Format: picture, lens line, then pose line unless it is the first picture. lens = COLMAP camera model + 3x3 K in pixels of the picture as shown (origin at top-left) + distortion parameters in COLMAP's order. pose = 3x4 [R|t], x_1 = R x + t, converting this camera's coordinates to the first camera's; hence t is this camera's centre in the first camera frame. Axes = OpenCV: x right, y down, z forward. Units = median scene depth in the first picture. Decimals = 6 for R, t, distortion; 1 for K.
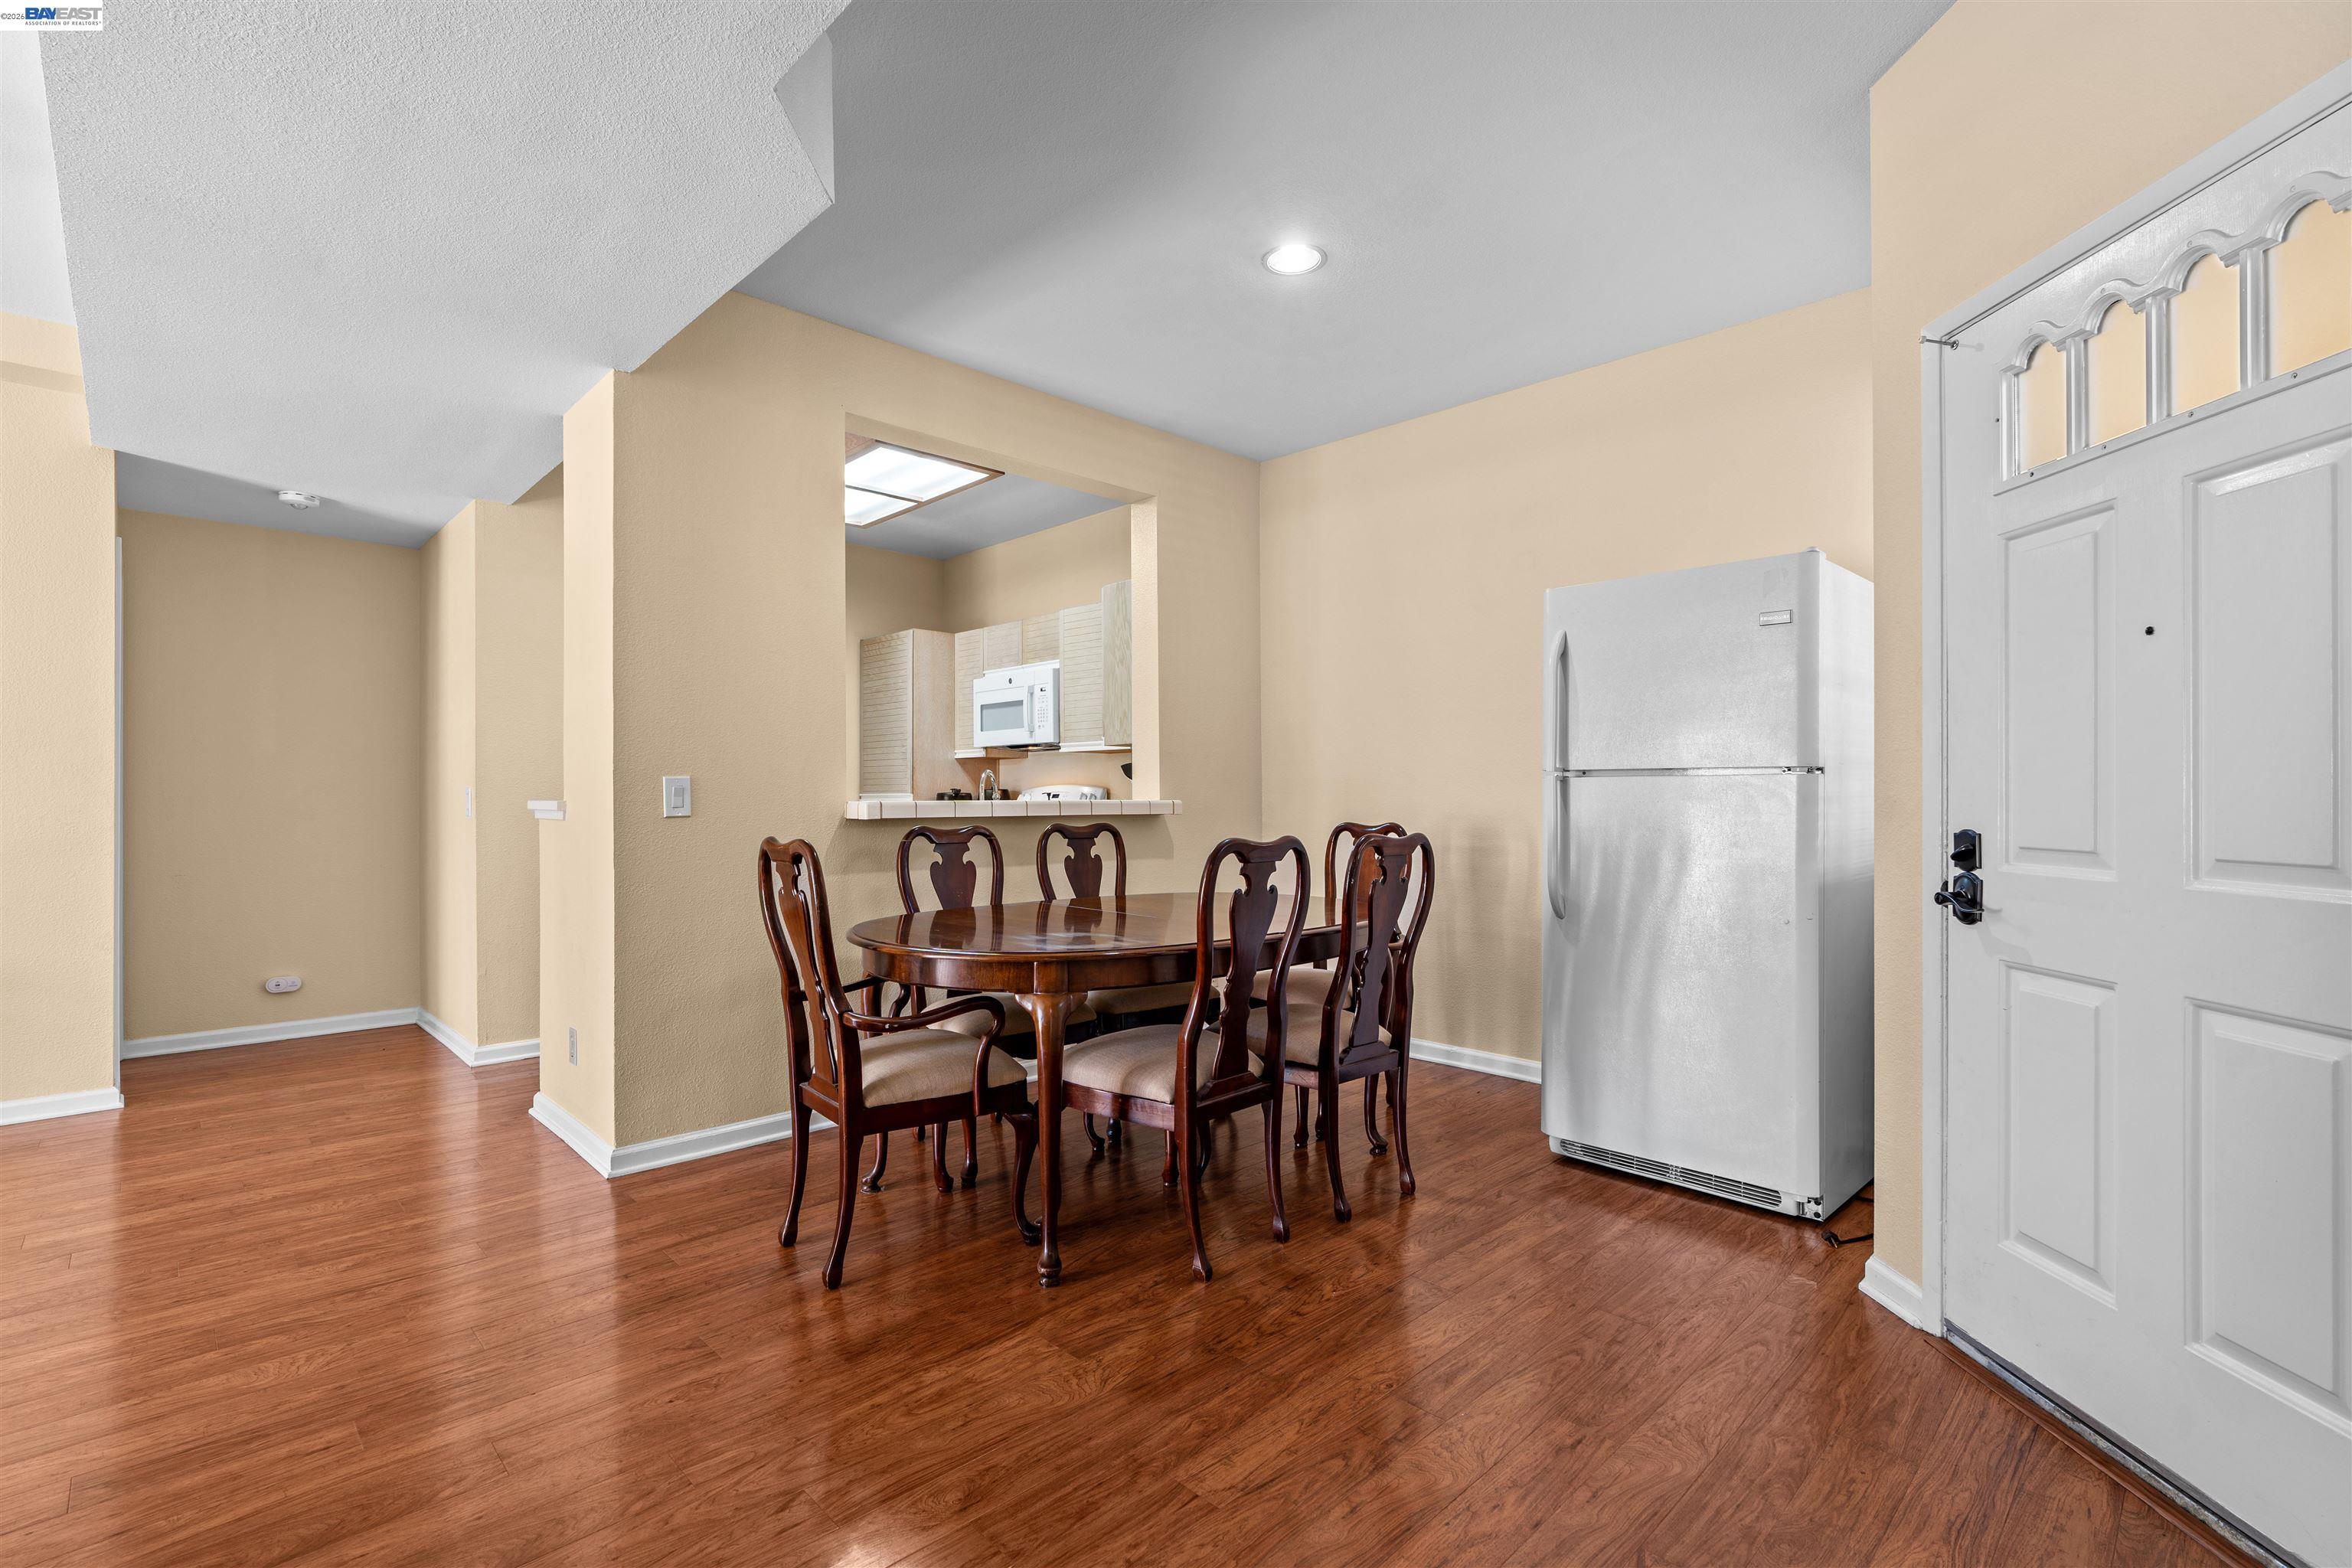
lens RADIAL K [[1072.4, 0, 1176.0], [0, 1072.4, 784.0], [0, 0, 1]] dist [0.002088, 0.000222]
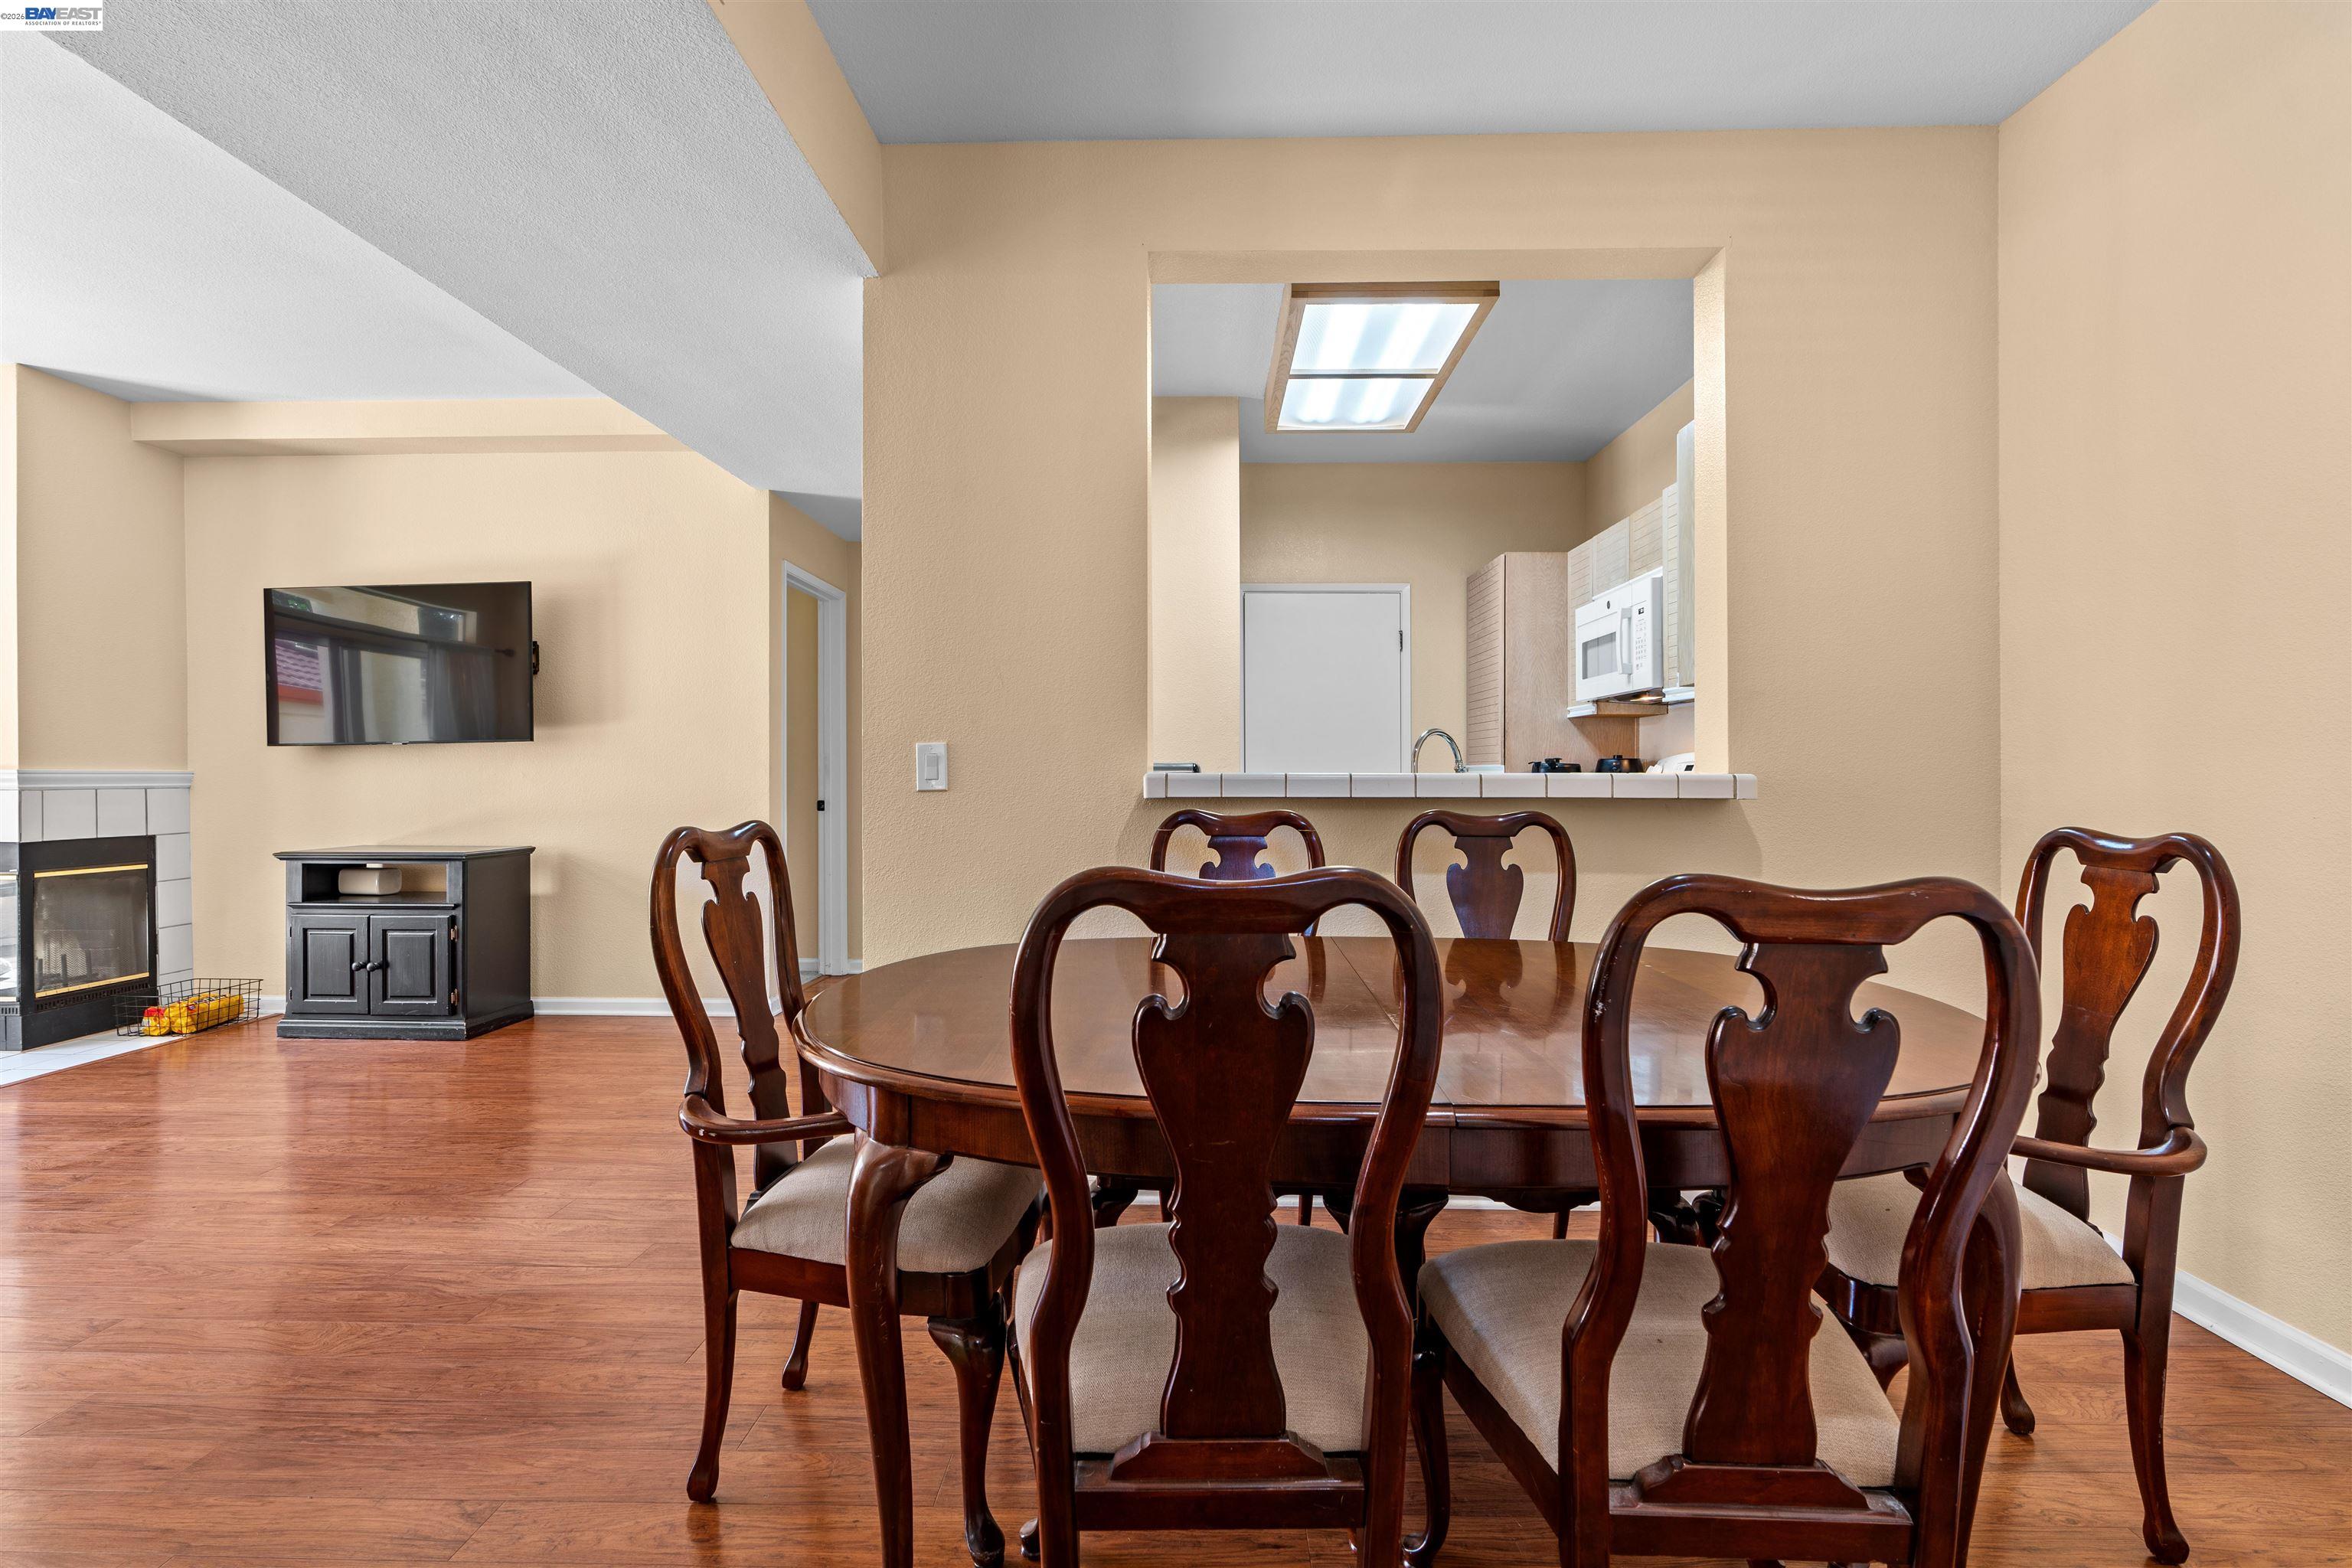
lens RADIAL K [[1052.5, 0, 1176.0], [0, 1052.5, 784.0], [0, 0, 1]] dist [0.000044, 0.000083]
pose [[0.699664, 0.011446, -0.714381, 0.161590], [0.008149, 0.999679, 0.023998, 0.003707], [0.714426, -0.022613, 0.699346, 0.345938]]
